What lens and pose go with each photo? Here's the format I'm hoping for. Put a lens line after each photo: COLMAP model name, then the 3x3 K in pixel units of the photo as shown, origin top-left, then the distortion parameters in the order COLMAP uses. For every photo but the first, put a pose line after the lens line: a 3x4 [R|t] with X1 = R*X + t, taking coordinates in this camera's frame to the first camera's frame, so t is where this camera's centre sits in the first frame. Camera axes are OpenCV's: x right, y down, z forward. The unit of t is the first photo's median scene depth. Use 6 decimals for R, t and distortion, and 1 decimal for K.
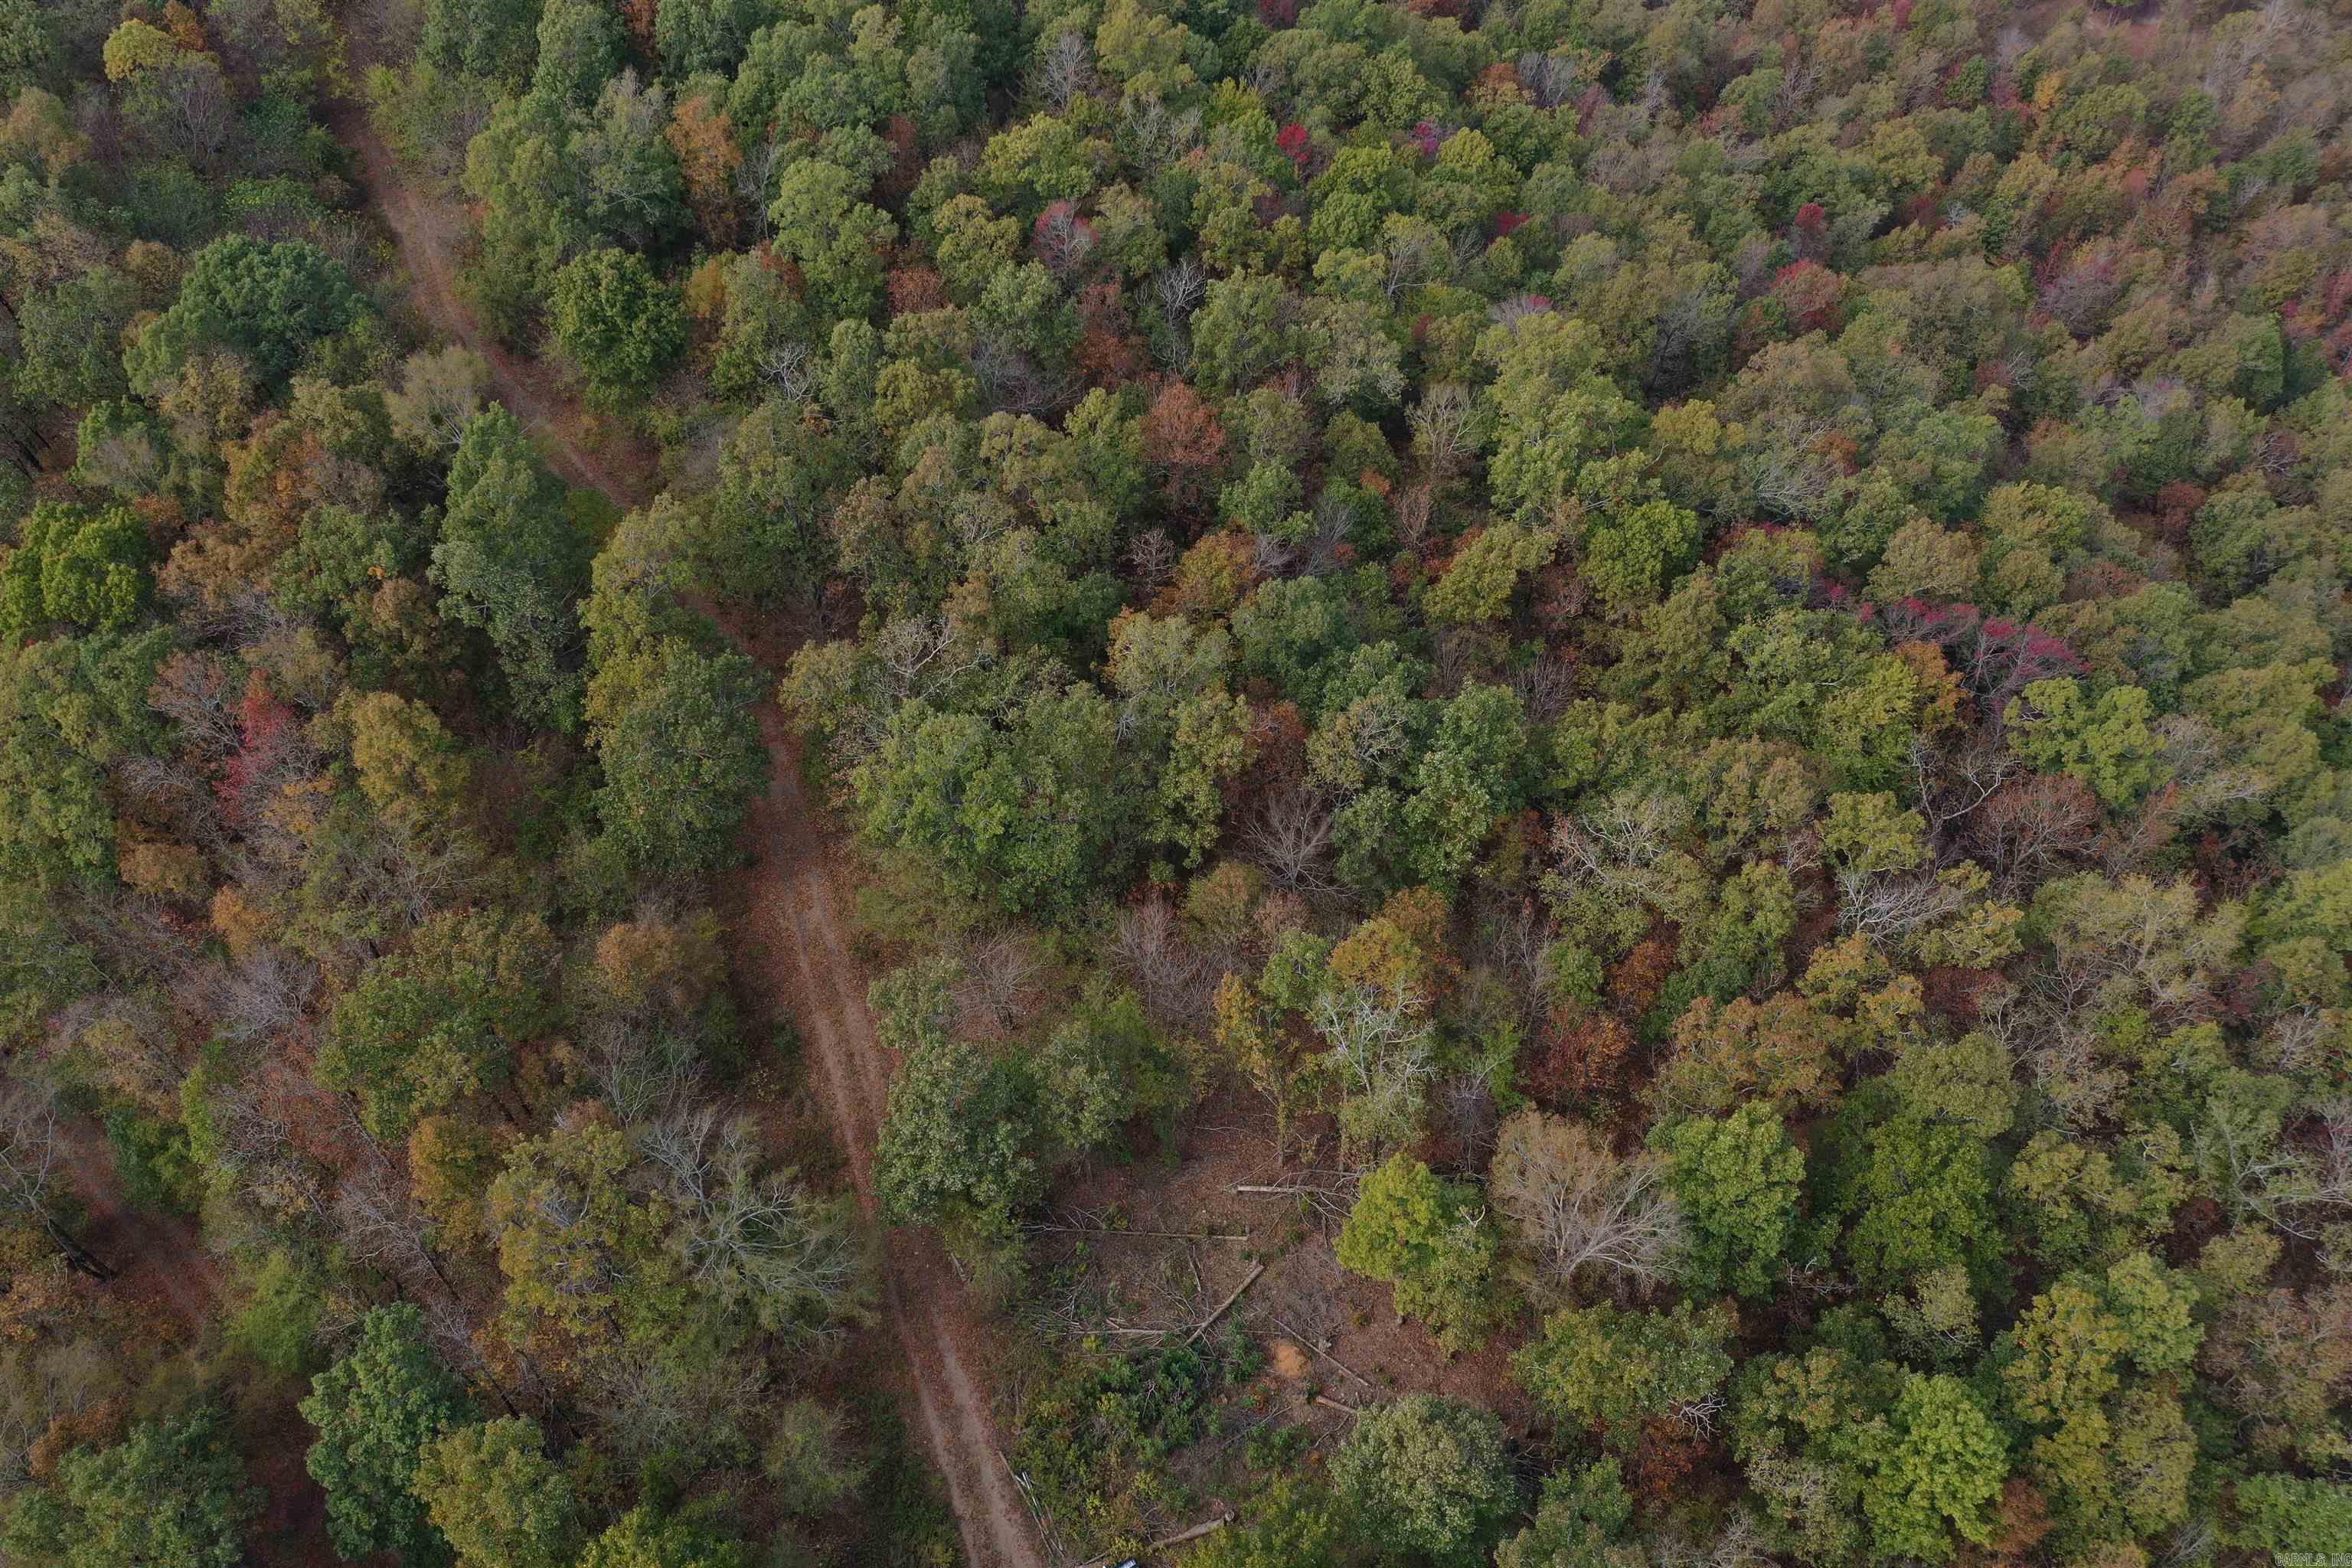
lens RADIAL K [[1847.9, 0, 1167.3], [0, 1847.9, 781.9], [0, 0, 1]] dist [-0.012365, -0.004955]
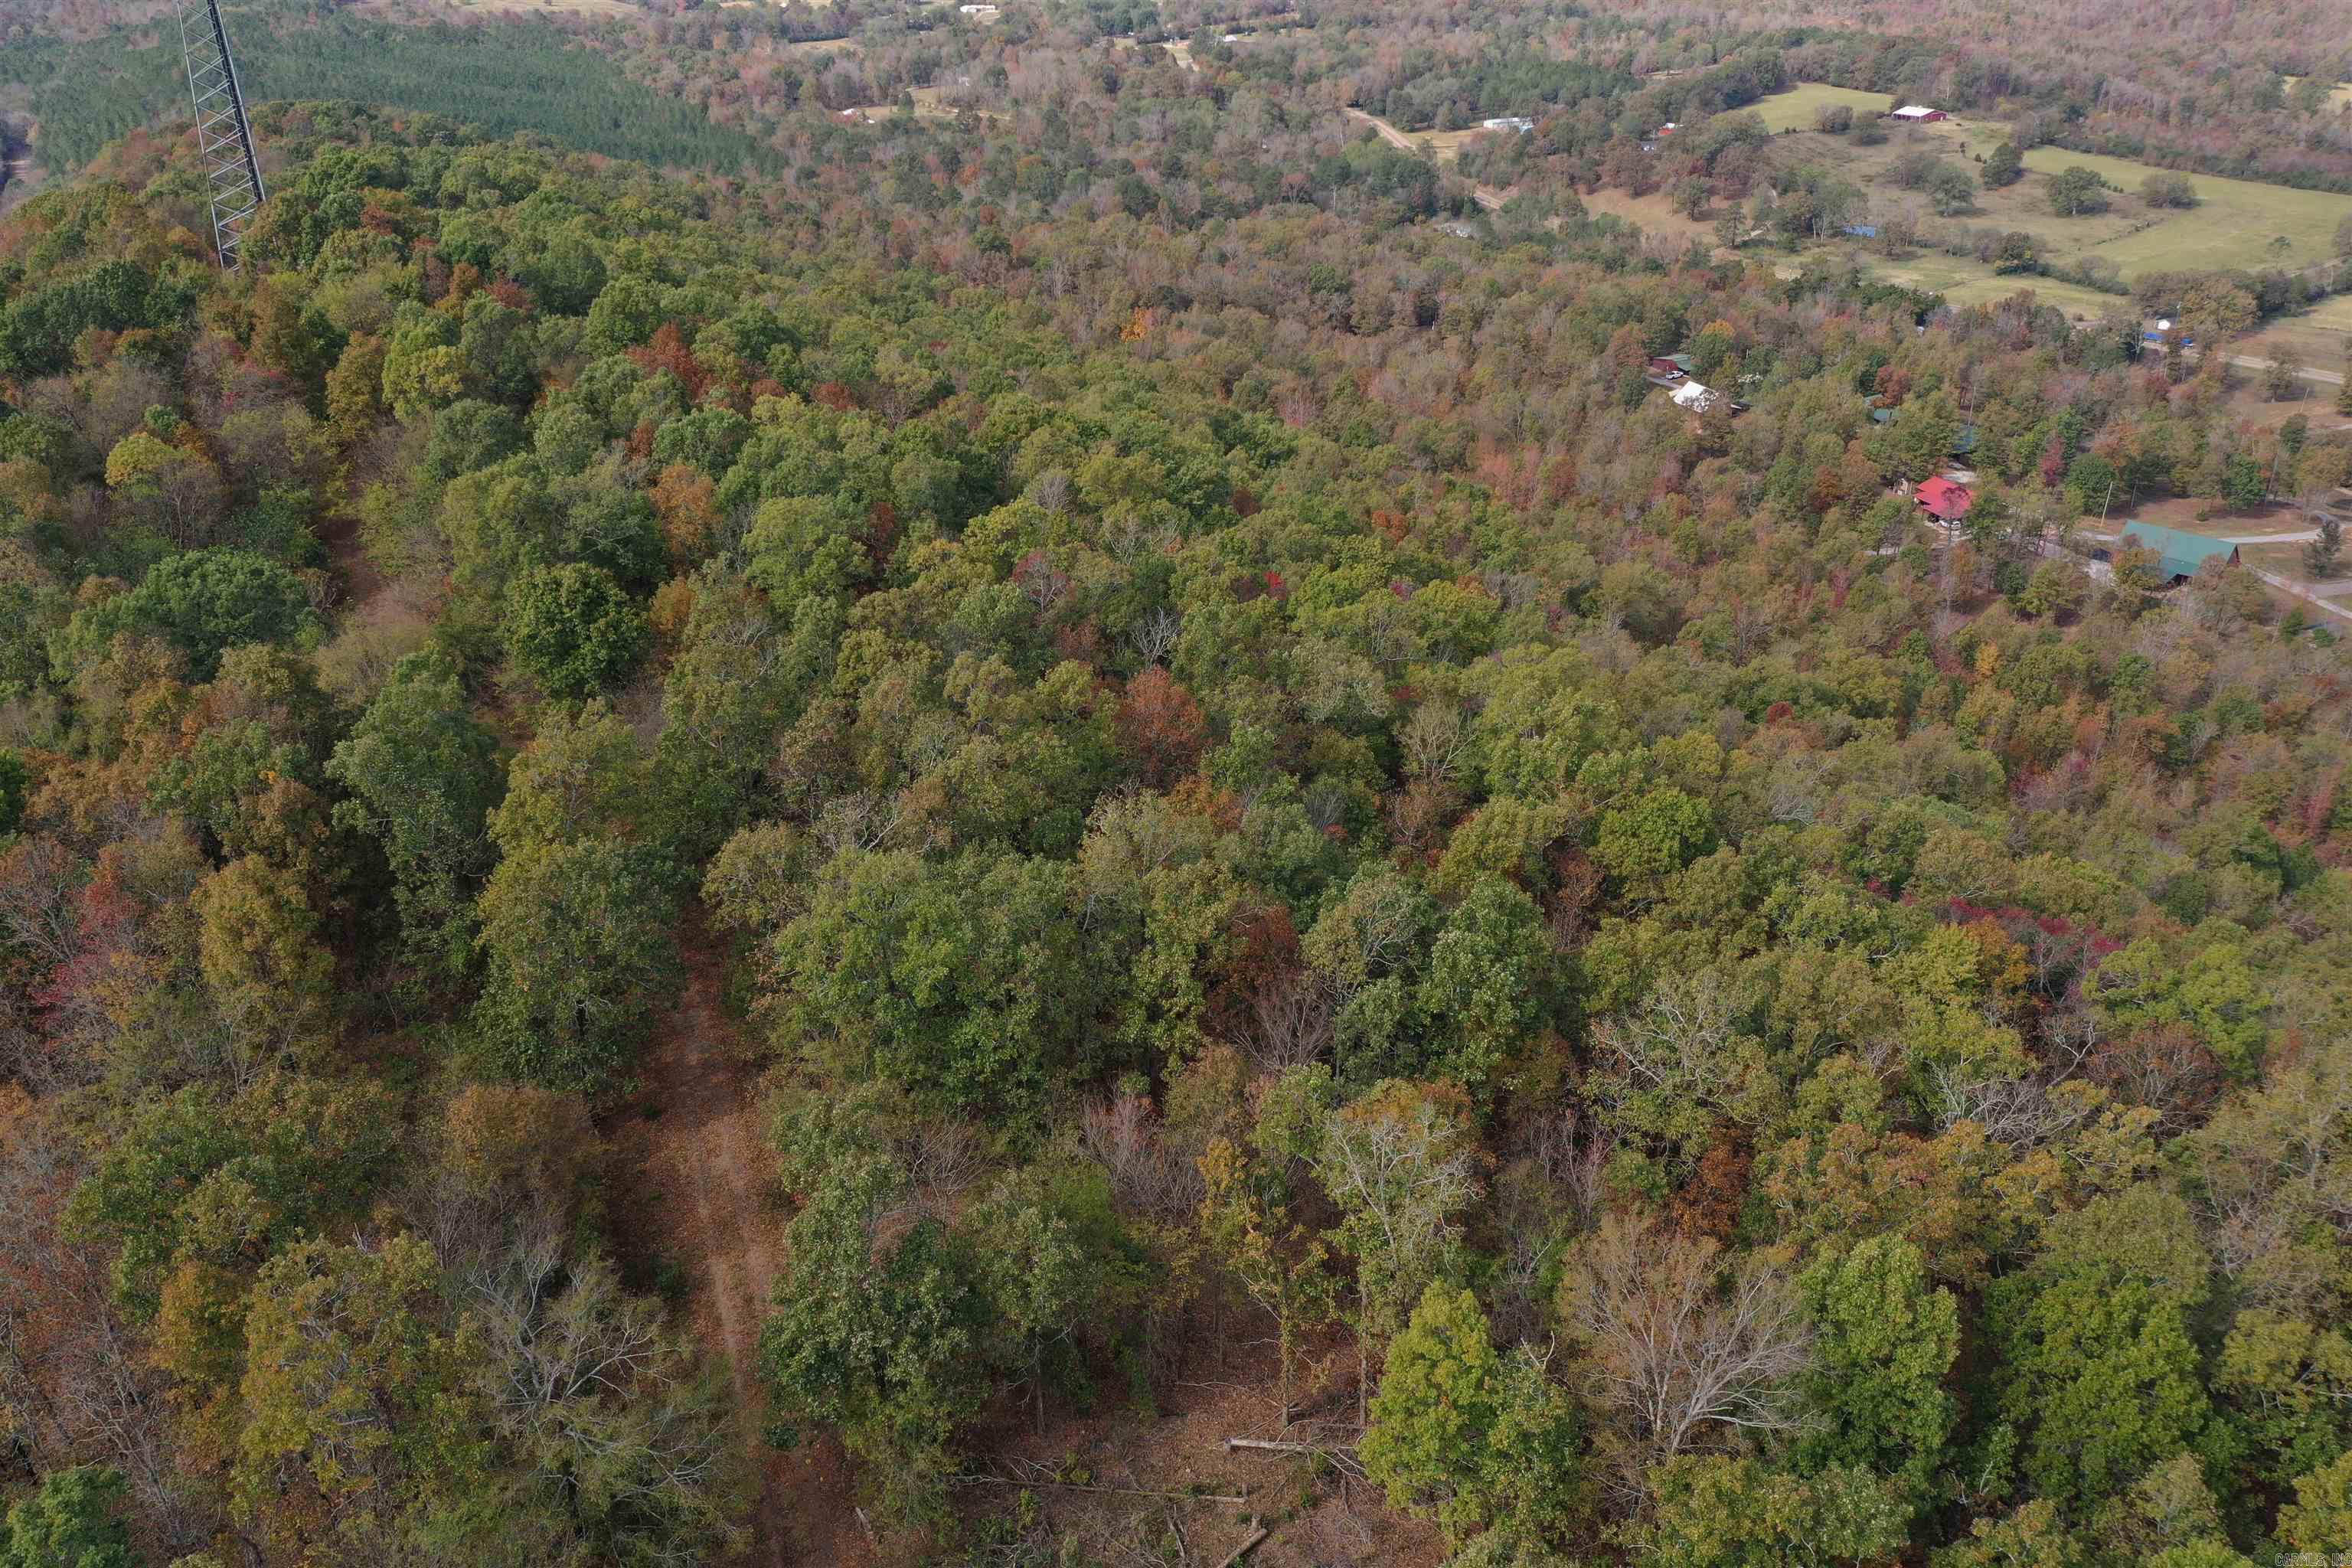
lens RADIAL K [[1847.2, 0, 1168.1], [0, 1847.2, 791.1], [0, 0, 1]] dist [-0.003620, -0.003274]
pose [[0.999947, 0.000099, 0.010284, 0.003500], [0.003798, 0.925724, -0.378181, 0.247339], [-0.009557, 0.378200, 0.925675, 0.165964]]
